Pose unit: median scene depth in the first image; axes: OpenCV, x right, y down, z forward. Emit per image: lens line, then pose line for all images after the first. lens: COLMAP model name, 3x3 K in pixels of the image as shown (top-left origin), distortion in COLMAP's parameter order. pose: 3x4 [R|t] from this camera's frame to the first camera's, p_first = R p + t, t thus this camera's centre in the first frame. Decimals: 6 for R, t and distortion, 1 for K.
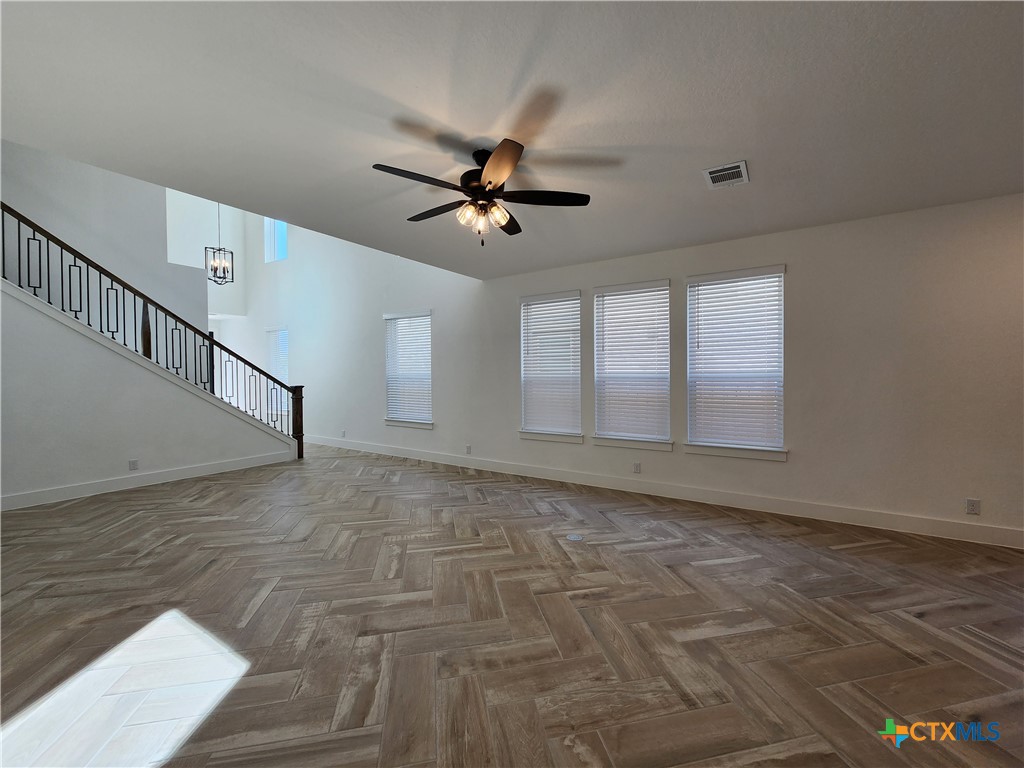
lens RADIAL K [[418.5, 0, 521.7], [0, 418.5, 377.2], [0, 0, 1]] dist [0.007780, -0.004048]
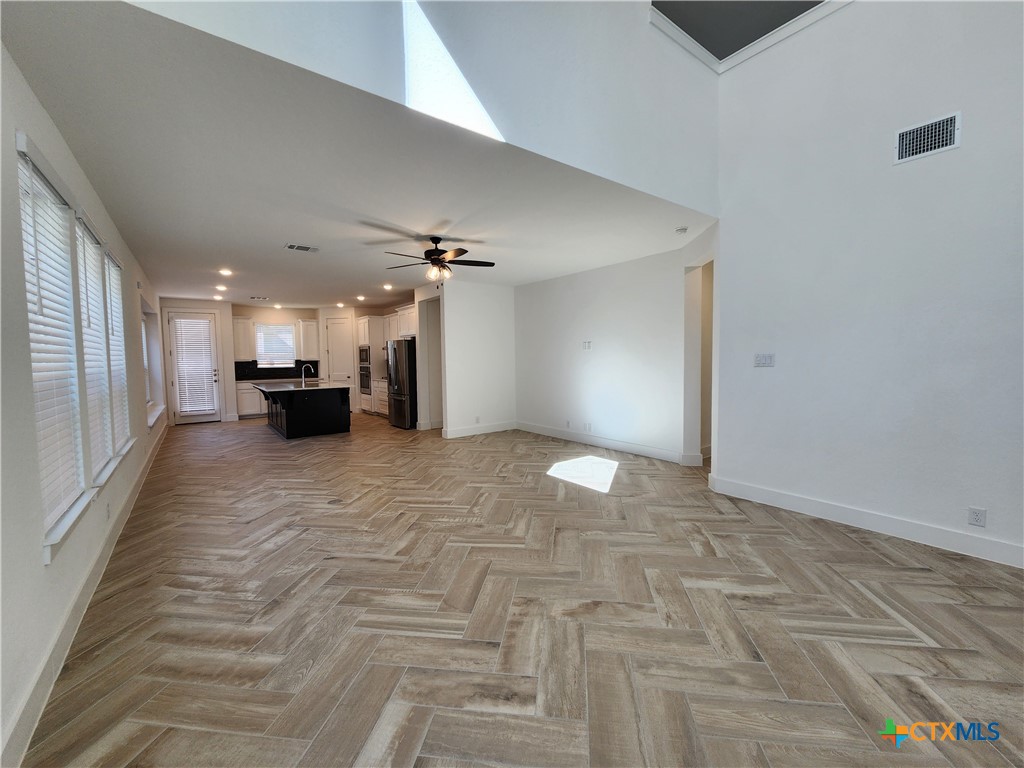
lens RADIAL K [[418.5, 0, 521.7], [0, 418.5, 377.2], [0, 0, 1]] dist [0.007780, -0.004048]
pose [[-0.943370, 0.004148, 0.331715, -0.714252], [0.024139, 0.998129, 0.056168, -0.018512], [-0.330862, 0.060994, -0.941706, 1.801246]]
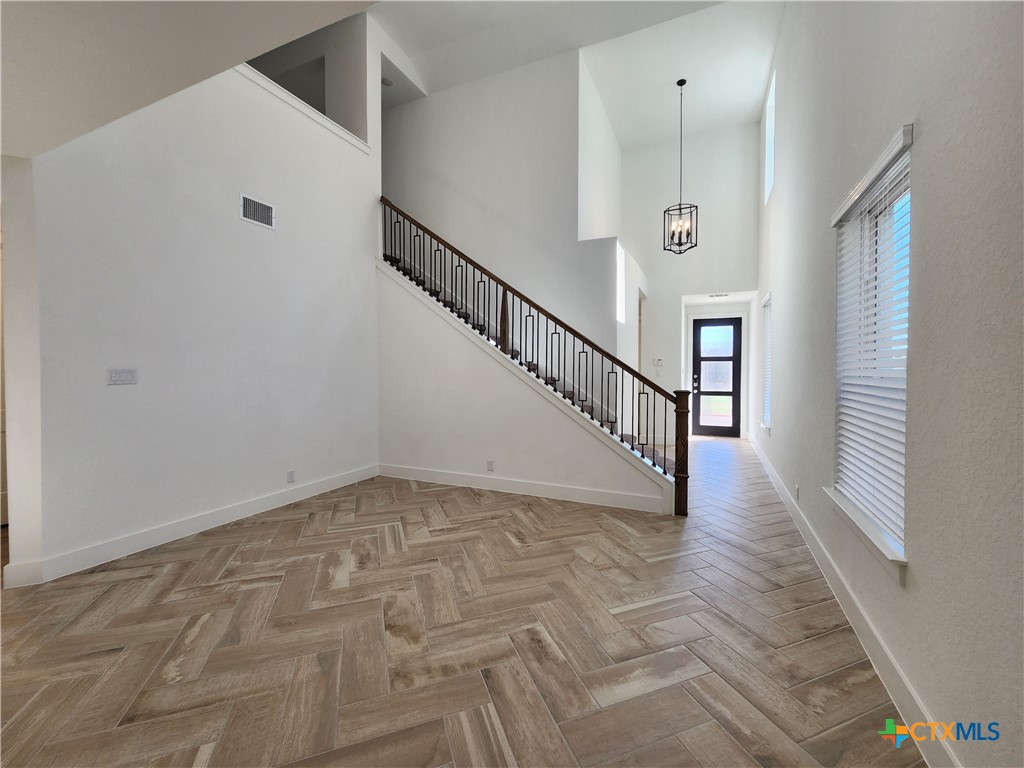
lens RADIAL K [[418.5, 0, 521.7], [0, 418.5, 377.2], [0, 0, 1]] dist [0.007780, -0.004048]
pose [[0.156288, 0.025813, -0.987374, 0.010629], [-0.013942, 0.999616, 0.023926, -0.017024], [0.987613, 0.010027, 0.156588, 1.276433]]
